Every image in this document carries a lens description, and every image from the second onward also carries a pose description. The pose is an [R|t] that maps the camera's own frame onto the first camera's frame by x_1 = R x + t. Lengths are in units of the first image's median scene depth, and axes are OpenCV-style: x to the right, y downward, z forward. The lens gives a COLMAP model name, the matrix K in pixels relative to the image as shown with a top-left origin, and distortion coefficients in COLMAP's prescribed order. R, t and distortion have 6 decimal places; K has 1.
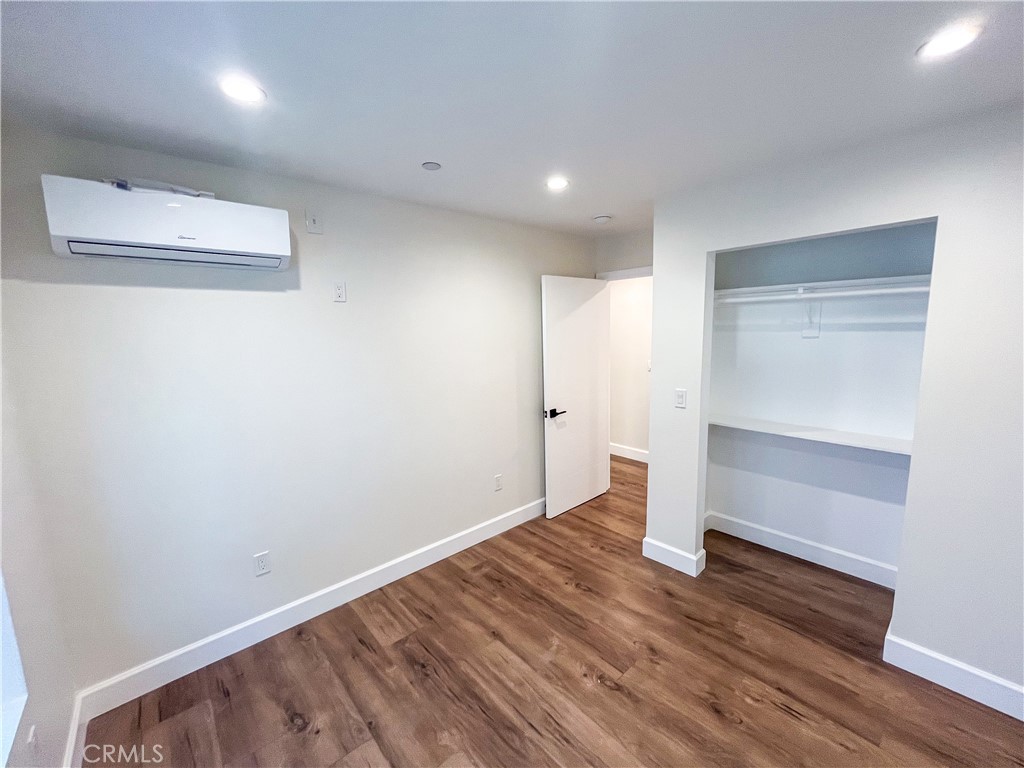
lens RADIAL K [[414.2, 0, 513.7], [0, 414.2, 384.9], [0, 0, 1]] dist [0.000804, 0.000124]
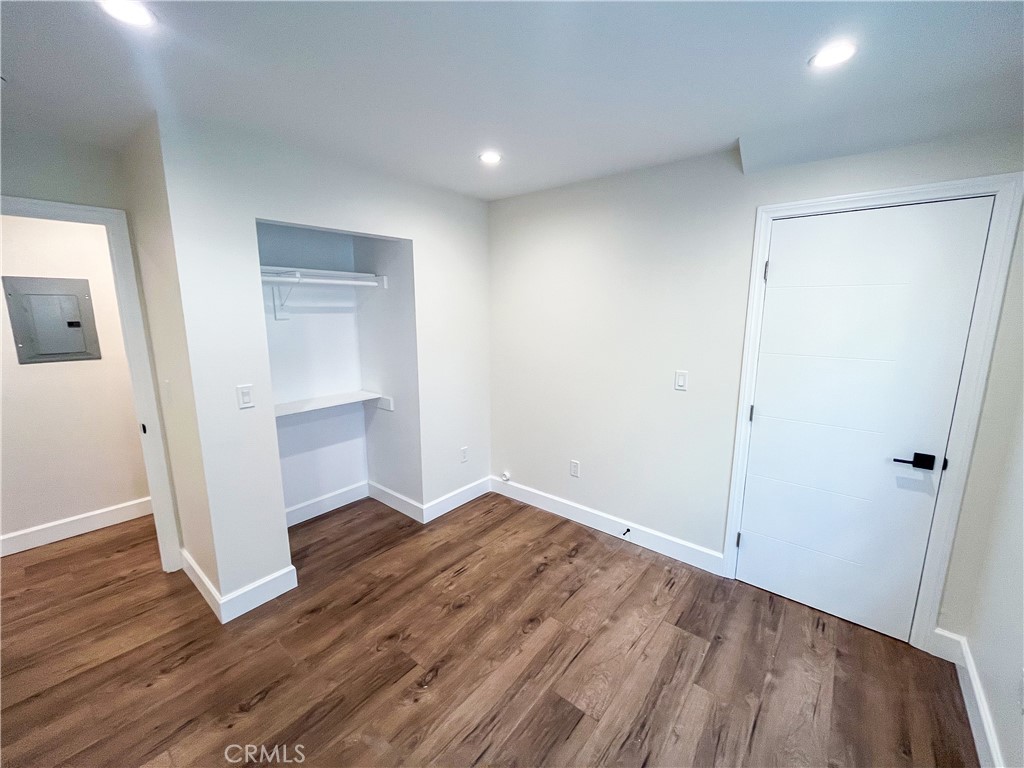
lens RADIAL K [[414.2, 0, 513.7], [0, 414.2, 382.4], [0, 0, 1]] dist [0.000804, 0.000124]
pose [[-0.149624, -0.155446, 0.976447, -0.555190], [0.141381, 0.974053, 0.176729, -0.075832], [-0.978583, 0.164494, -0.123765, 0.719352]]
